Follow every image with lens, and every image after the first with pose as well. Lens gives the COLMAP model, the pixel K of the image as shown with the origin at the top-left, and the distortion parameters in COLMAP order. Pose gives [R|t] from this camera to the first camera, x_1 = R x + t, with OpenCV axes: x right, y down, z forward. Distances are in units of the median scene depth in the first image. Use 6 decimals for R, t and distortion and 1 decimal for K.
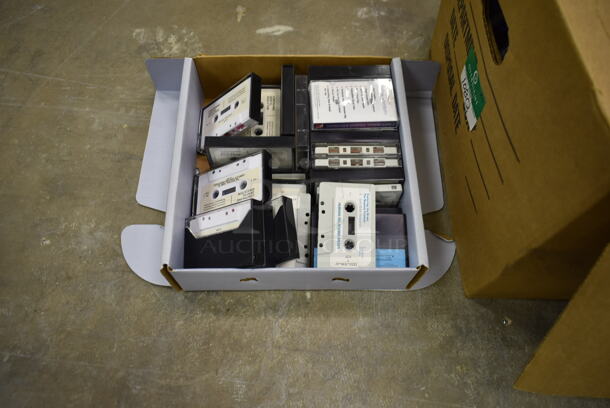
lens RADIAL K [[461.1, 0, 305.0], [0, 461.1, 204.0], [0, 0, 1]] dist [-0.018081, -0.000462]
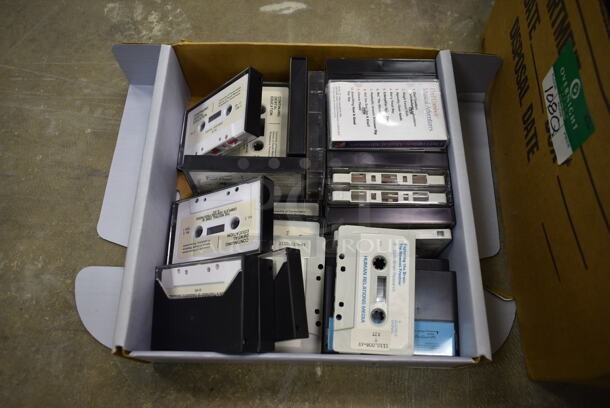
lens RADIAL K [[461.1, 0, 305.0], [0, 461.1, 204.0], [0, 0, 1]] dist [-0.018081, -0.000462]
pose [[0.999544, 0.024787, -0.017236, -0.008899], [-0.023878, 0.998410, 0.051066, -0.109040], [0.018474, -0.050631, 0.998547, 0.258487]]
